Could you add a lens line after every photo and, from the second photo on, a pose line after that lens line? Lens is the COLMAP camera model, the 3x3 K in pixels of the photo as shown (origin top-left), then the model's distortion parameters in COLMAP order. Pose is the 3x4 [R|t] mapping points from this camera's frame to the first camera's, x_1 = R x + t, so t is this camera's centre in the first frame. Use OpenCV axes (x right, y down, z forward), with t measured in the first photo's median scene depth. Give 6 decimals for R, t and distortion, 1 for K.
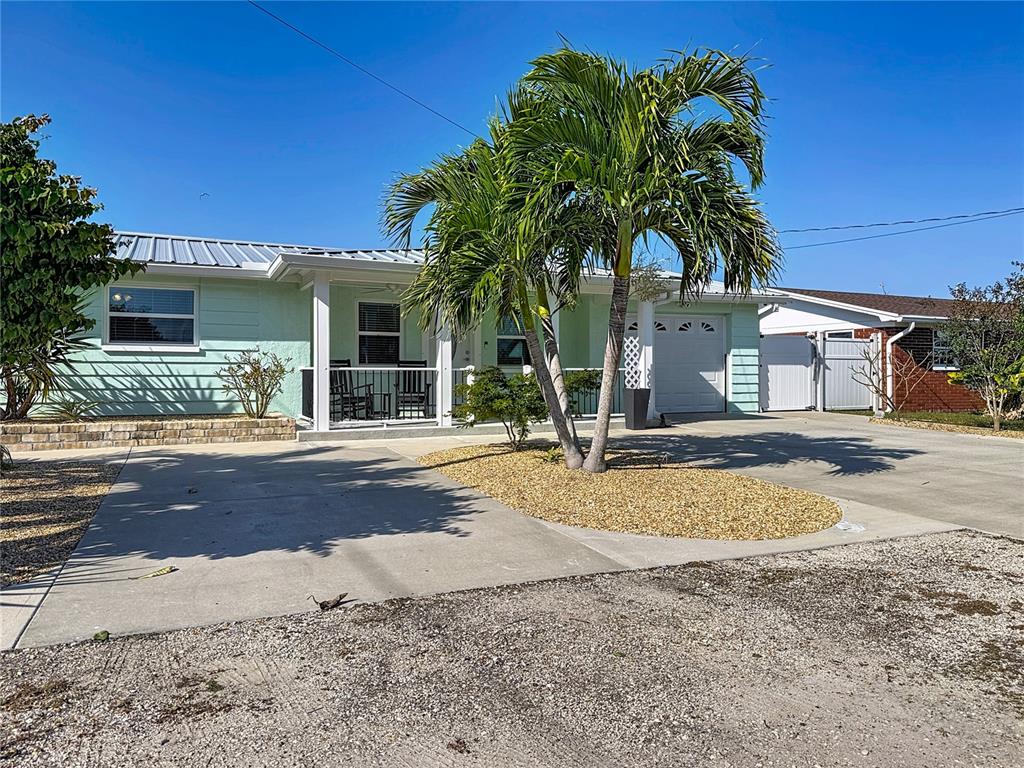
lens RADIAL K [[720.8, 0, 514.5], [0, 720.8, 384.3], [0, 0, 1]] dist [0.034304, -0.034442]
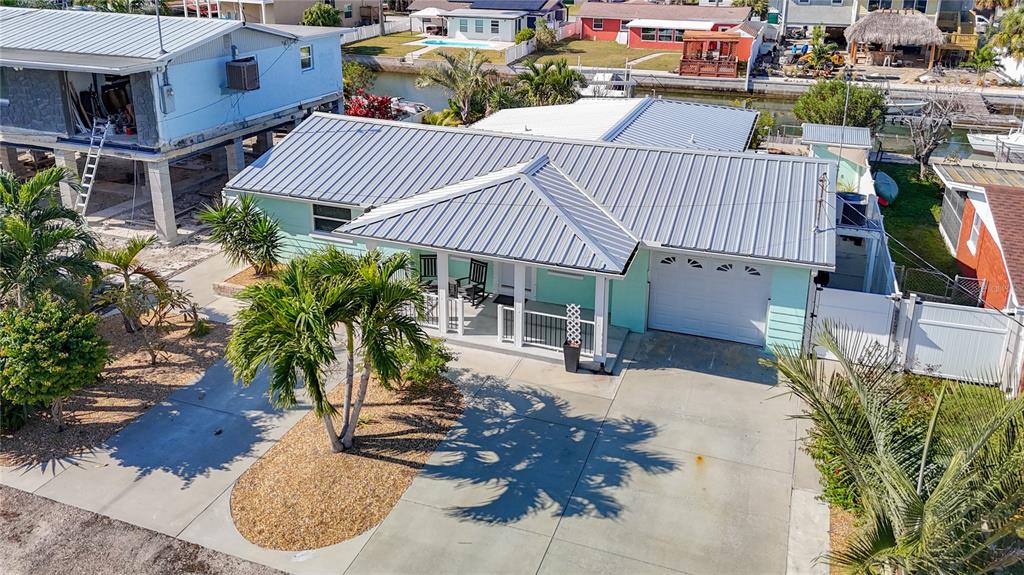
lens RADIAL K [[750.7, 0, 530.6], [0, 750.7, 231.4], [0, 0, 1]] dist [0.042119, -0.022023]
pose [[0.733873, 0.245701, -0.633294, 0.911570], [-0.031679, 0.943658, 0.329403, -0.618973], [0.678548, -0.221678, 0.700309, 0.055248]]
